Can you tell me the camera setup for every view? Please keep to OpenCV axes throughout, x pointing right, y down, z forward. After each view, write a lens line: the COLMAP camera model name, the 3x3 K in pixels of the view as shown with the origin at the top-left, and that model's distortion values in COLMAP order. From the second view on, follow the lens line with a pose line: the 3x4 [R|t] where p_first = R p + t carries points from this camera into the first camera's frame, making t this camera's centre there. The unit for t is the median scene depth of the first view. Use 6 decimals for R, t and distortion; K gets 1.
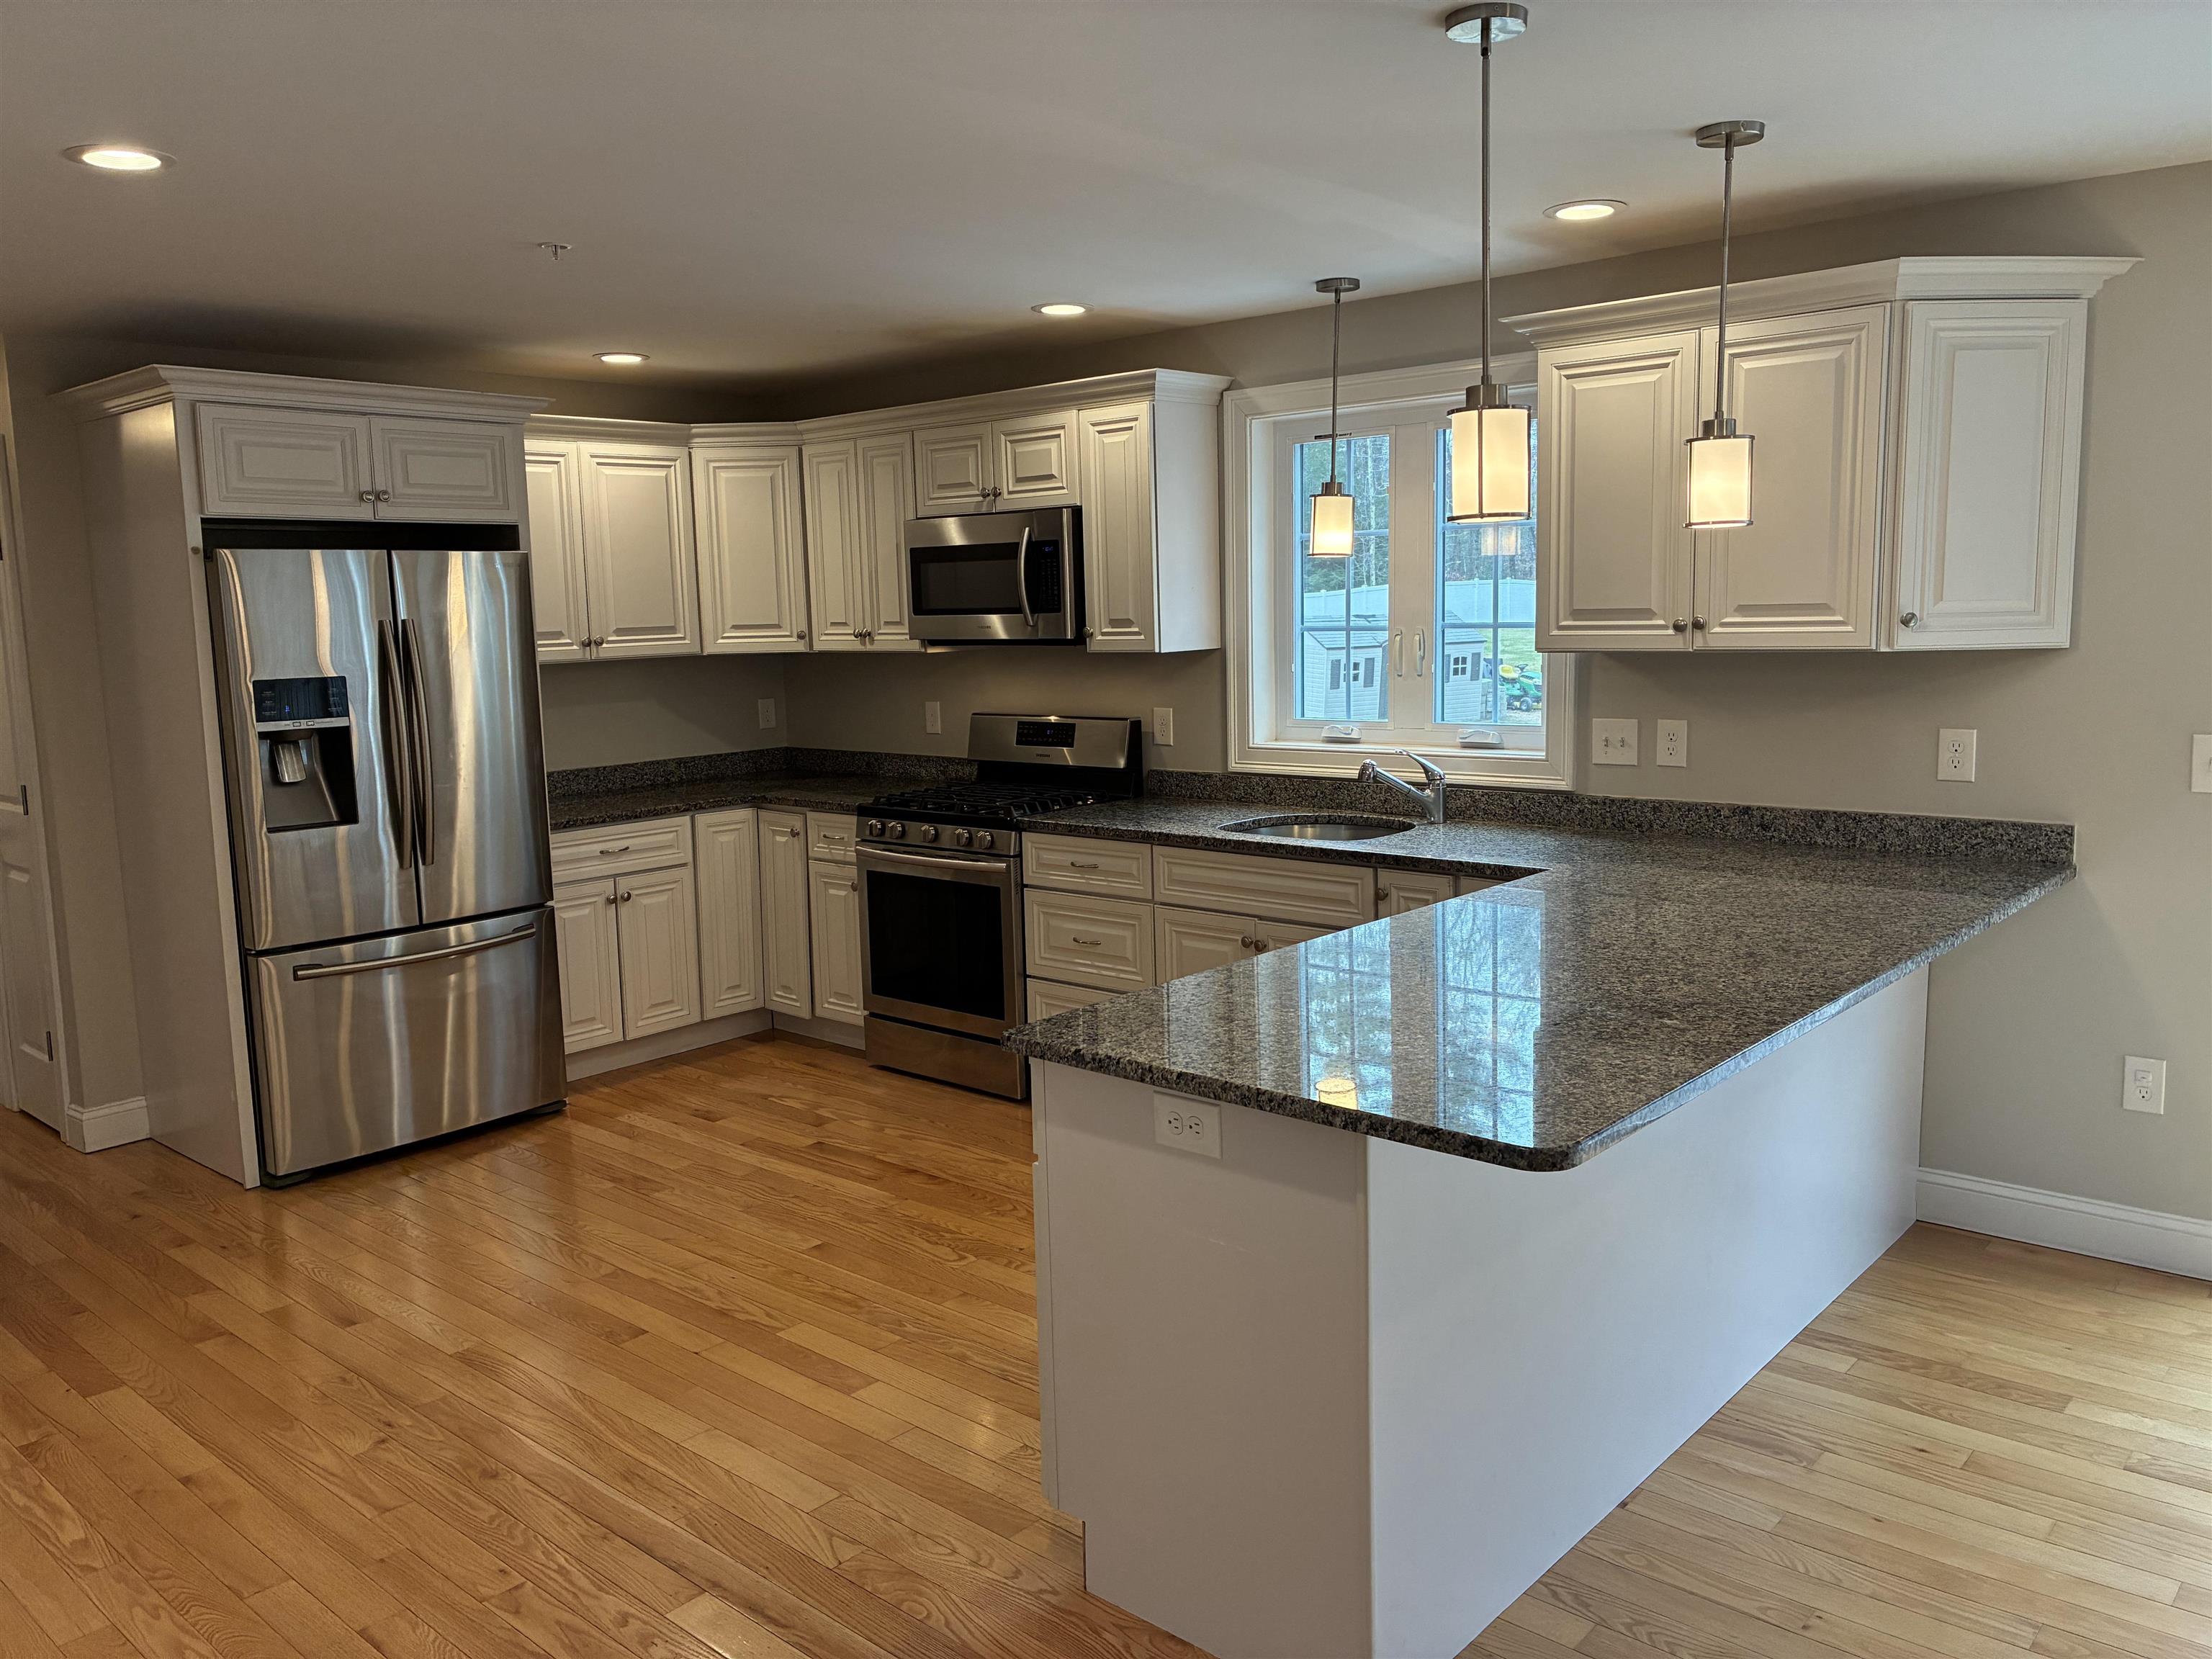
lens RADIAL K [[1683.1, 0, 1106.0], [0, 1683.1, 829.5], [0, 0, 1]] dist [0.052166, -0.059967]
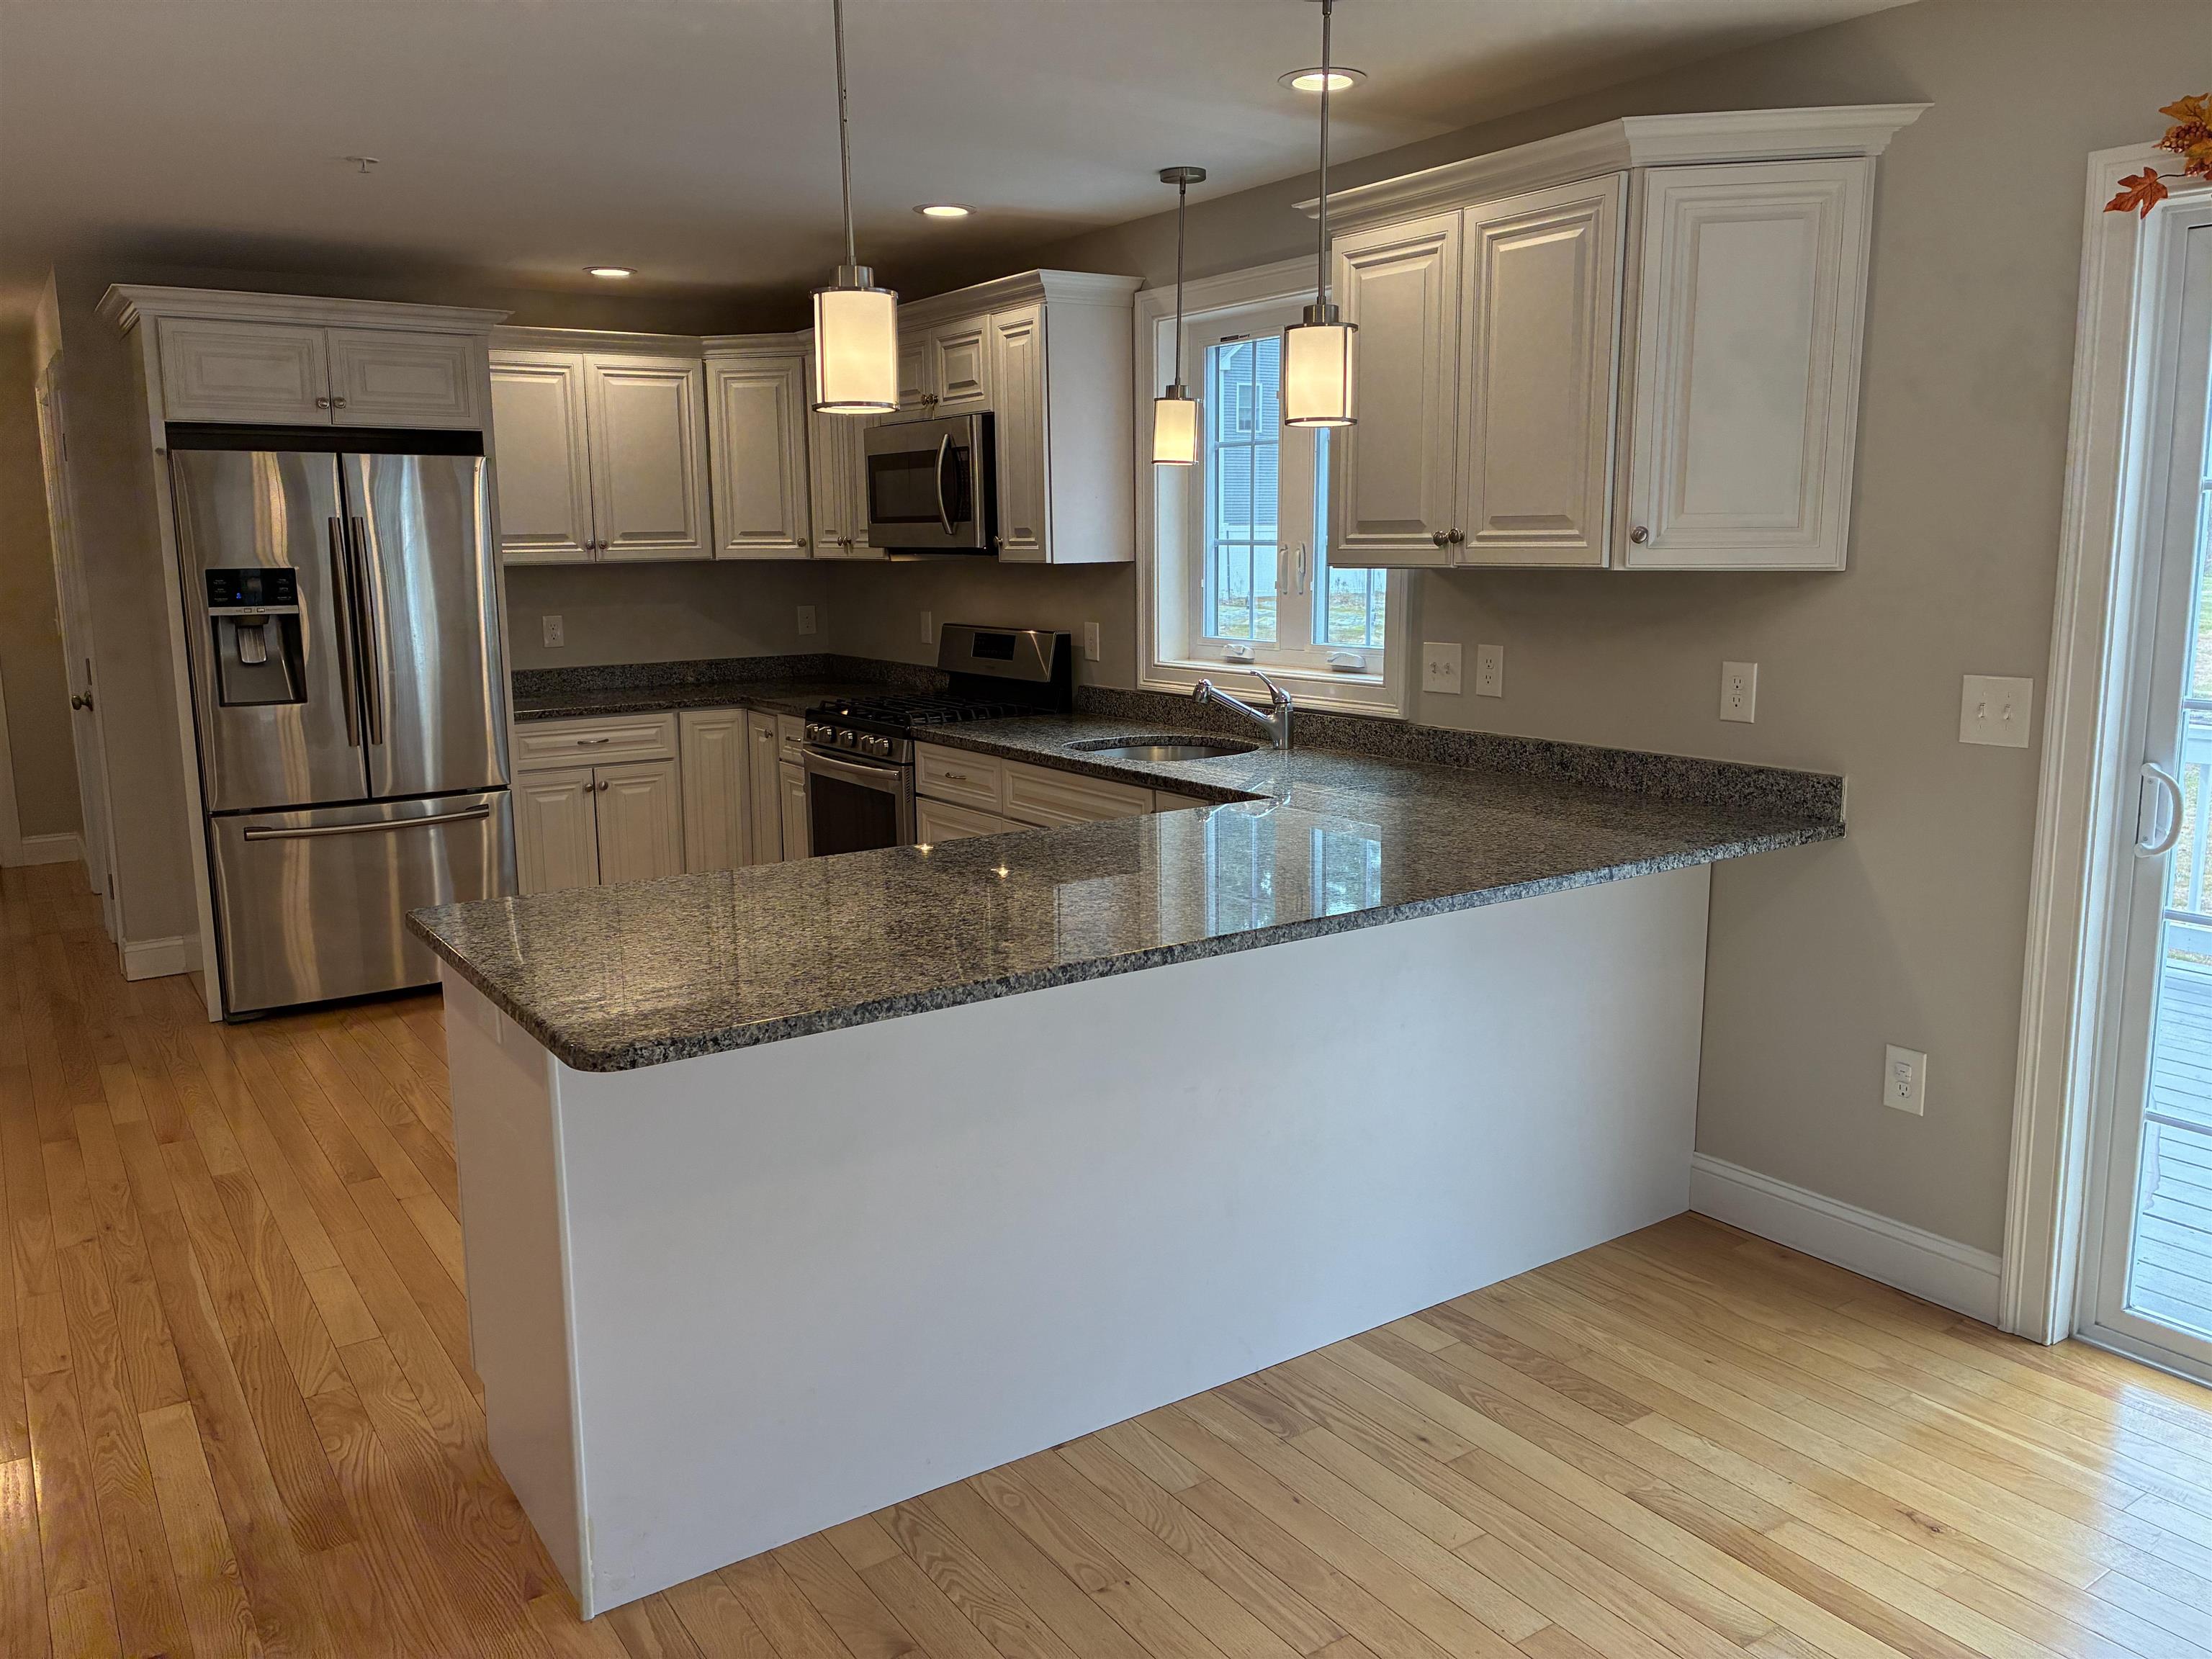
lens RADIAL K [[1683.1, 0, 1106.0], [0, 1683.1, 829.5], [0, 0, 1]] dist [0.052166, -0.059967]
pose [[0.968129, 0.058023, -0.243639, 0.328163], [-0.047467, 0.997671, 0.048980, -0.000071], [0.245913, -0.035854, 0.968628, 0.053850]]
